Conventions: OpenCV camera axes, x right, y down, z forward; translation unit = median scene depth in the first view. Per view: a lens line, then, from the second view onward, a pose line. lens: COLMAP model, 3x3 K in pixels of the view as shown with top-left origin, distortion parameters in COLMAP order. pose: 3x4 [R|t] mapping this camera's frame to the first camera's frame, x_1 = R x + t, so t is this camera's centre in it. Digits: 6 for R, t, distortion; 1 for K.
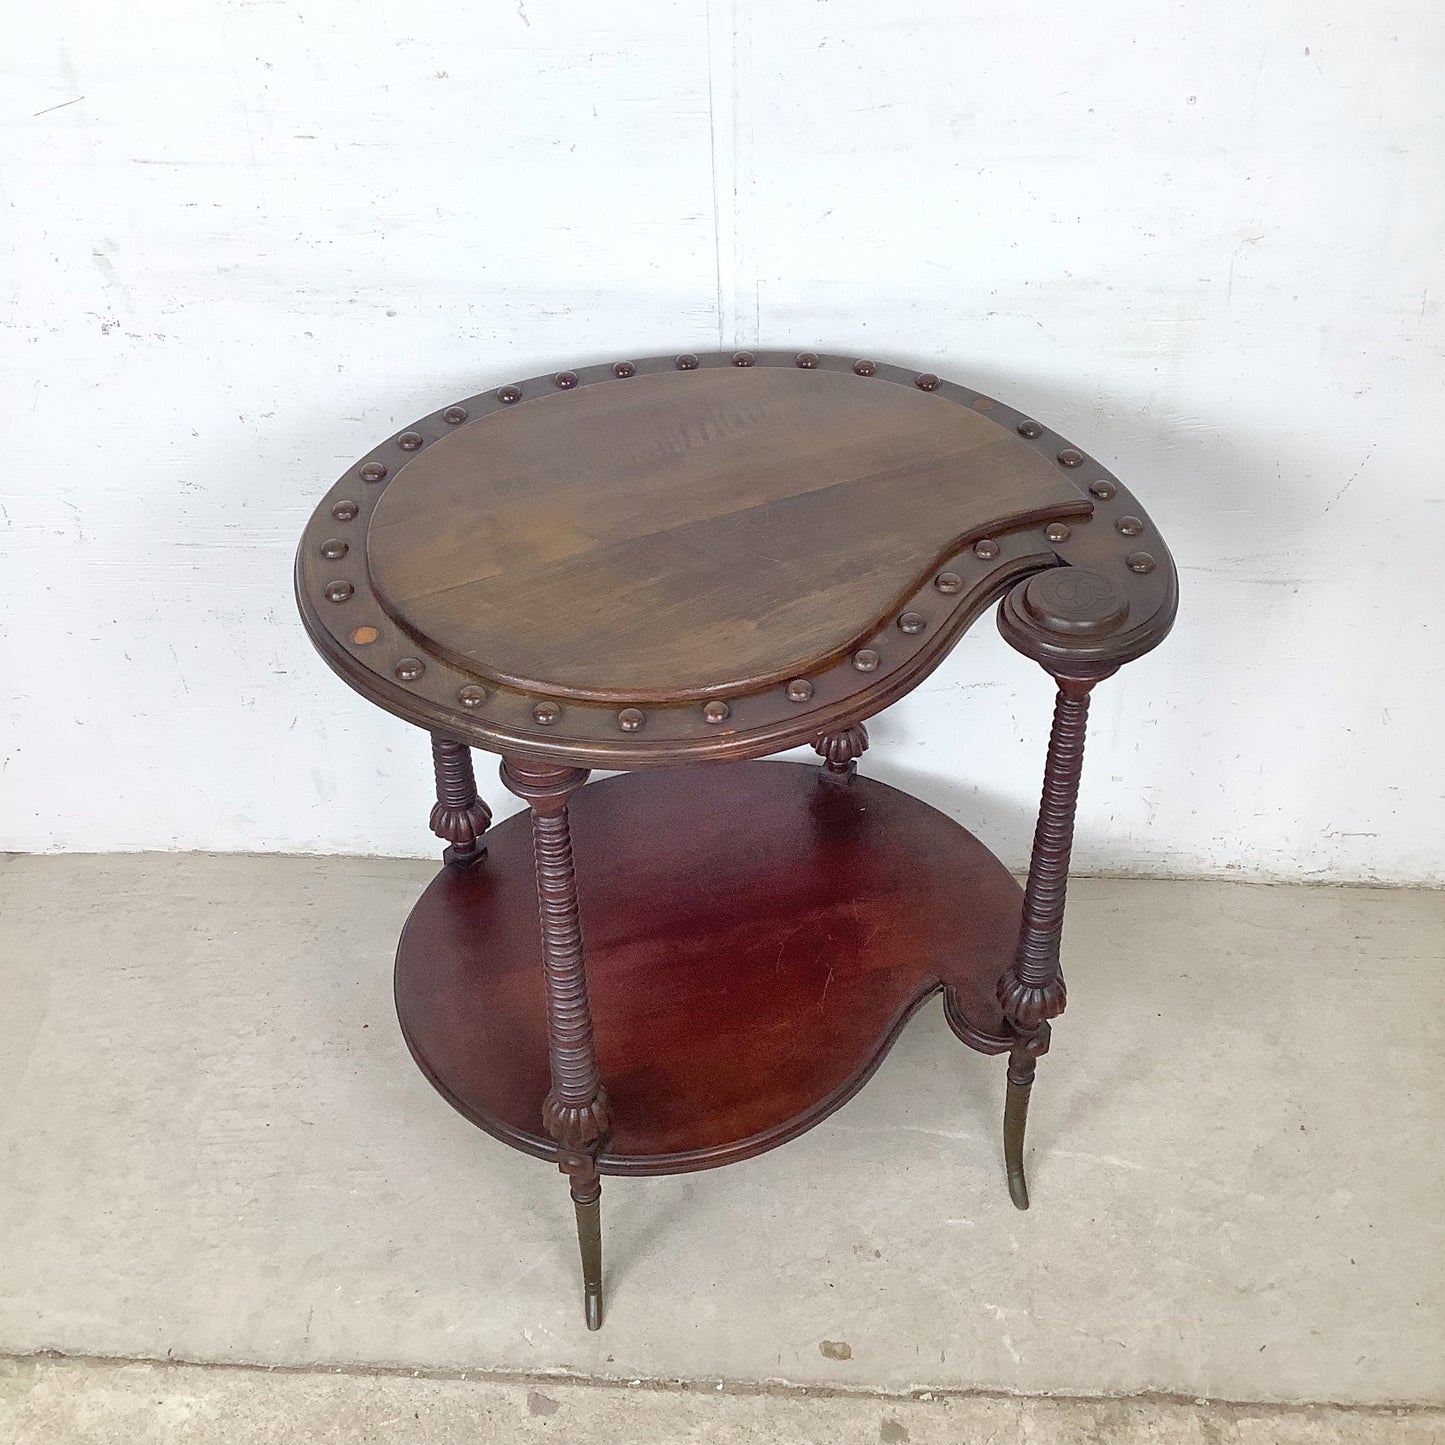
lens RADIAL K [[1740.7, 0, 719.8], [0, 1740.7, 725.2], [0, 0, 1]] dist [0.143351, -0.319718]
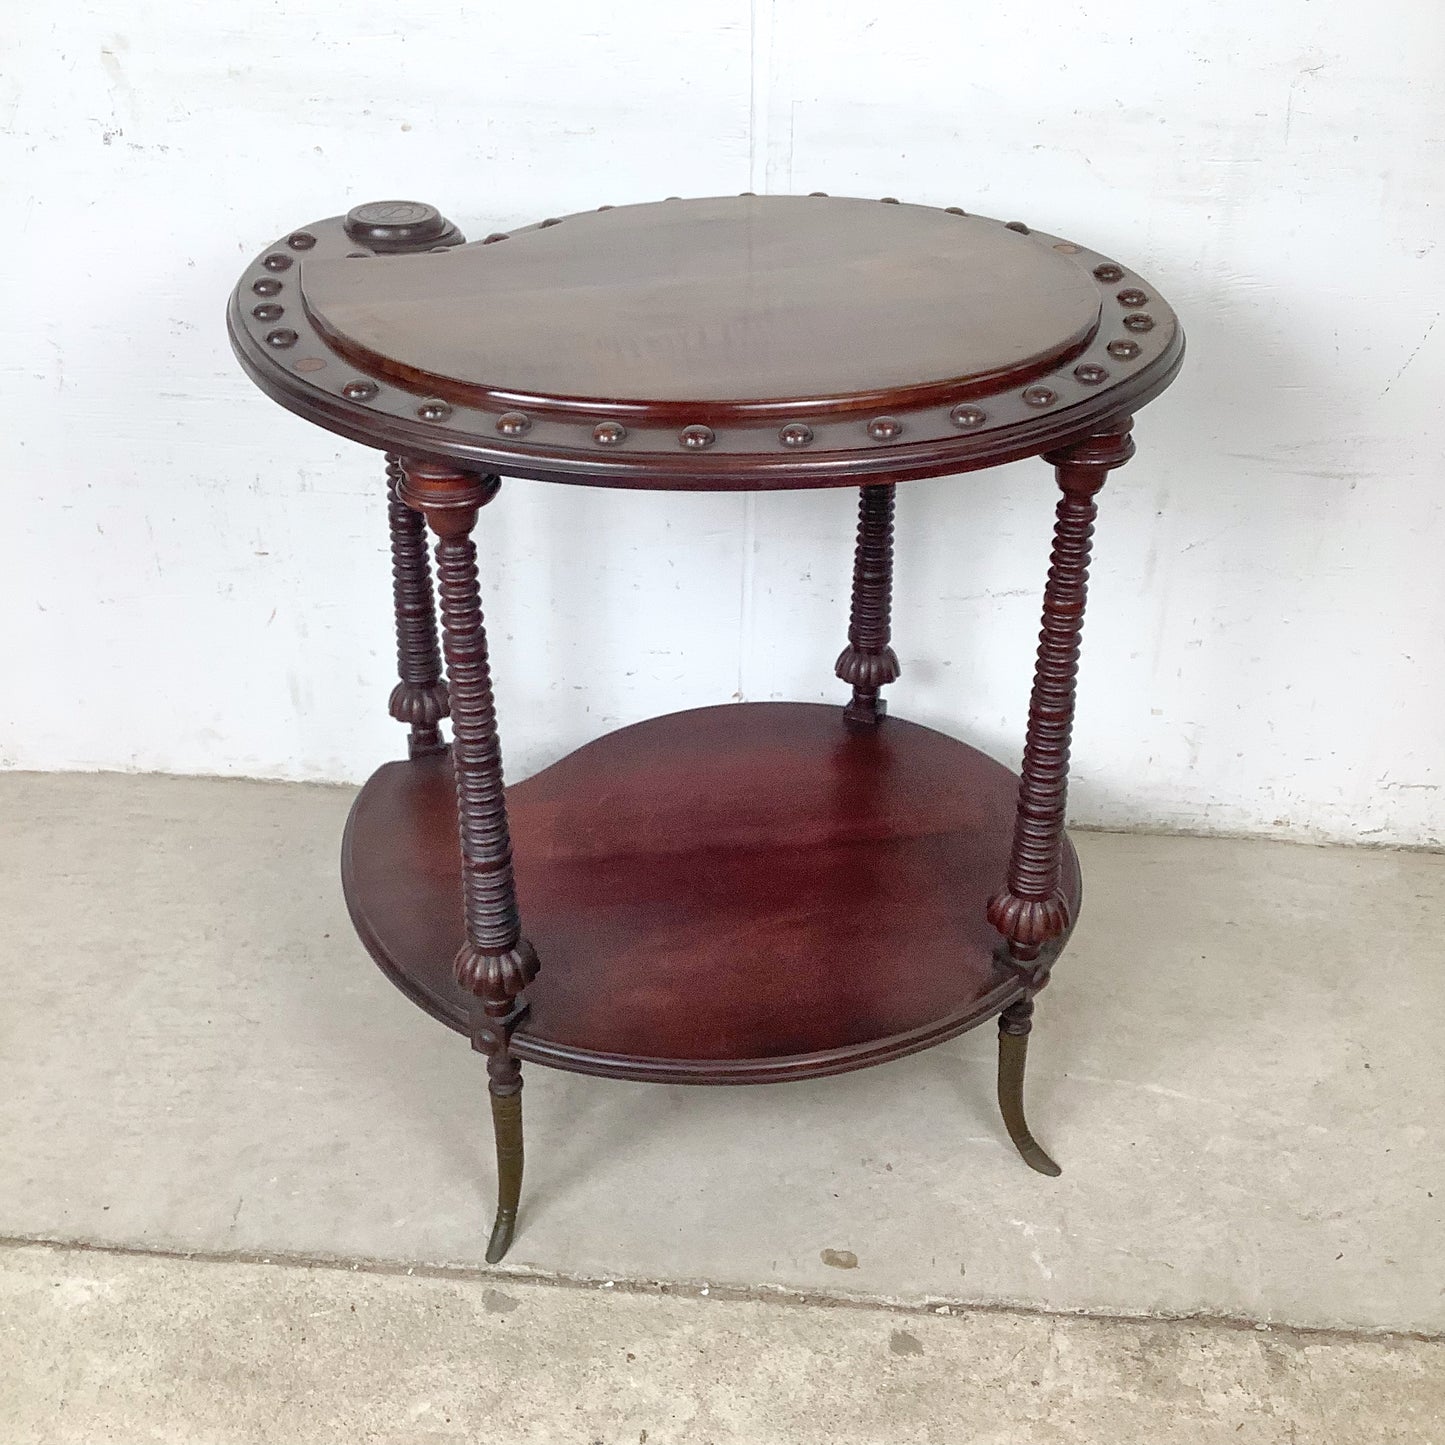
lens RADIAL K [[1759.3, 0, 720.7], [0, 1759.3, 721.9], [0, 0, 1]] dist [0.152991, -0.362917]
pose [[0.999173, 0.040646, -0.000539, -0.003186], [-0.040290, 0.988486, -0.145849, 0.219354], [-0.005396, 0.145750, 0.989307, 0.091441]]
